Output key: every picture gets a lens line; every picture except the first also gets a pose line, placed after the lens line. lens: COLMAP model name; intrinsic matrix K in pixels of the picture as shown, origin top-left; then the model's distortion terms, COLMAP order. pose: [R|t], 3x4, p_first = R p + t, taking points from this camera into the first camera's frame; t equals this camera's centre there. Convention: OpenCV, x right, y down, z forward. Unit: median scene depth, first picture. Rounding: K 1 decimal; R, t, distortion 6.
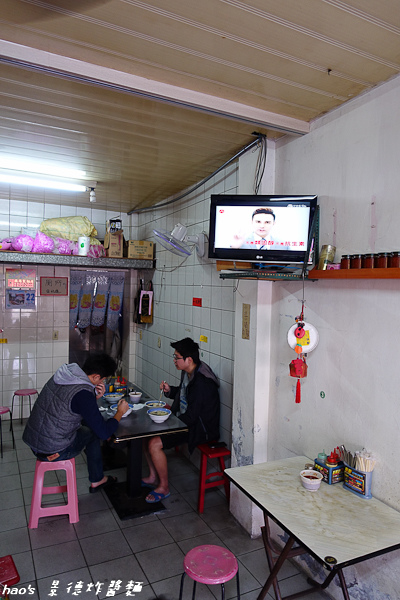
lens RADIAL K [[404.4, 0, 197.7], [0, 404.4, 302.0], [0, 0, 1]] dist [0.003099, 0.001745]
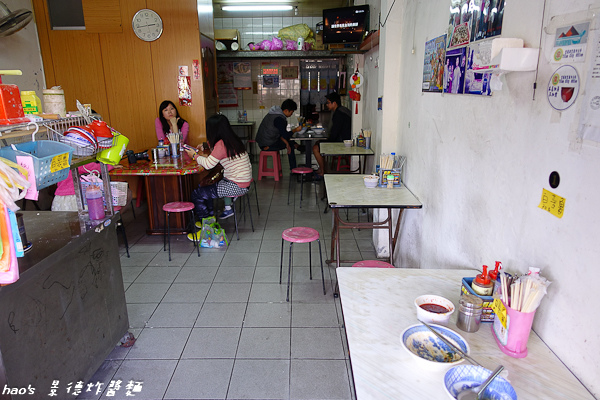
lens RADIAL K [[404.4, 0, 299.5], [0, 404.4, 198.3], [0, 0, 1]] dist [0.003099, 0.001745]
pose [[0.896158, 0.082614, -0.435978, 0.466925], [0.017147, 0.975335, 0.220063, 0.105786], [0.443405, -0.204687, 0.872637, -0.526441]]
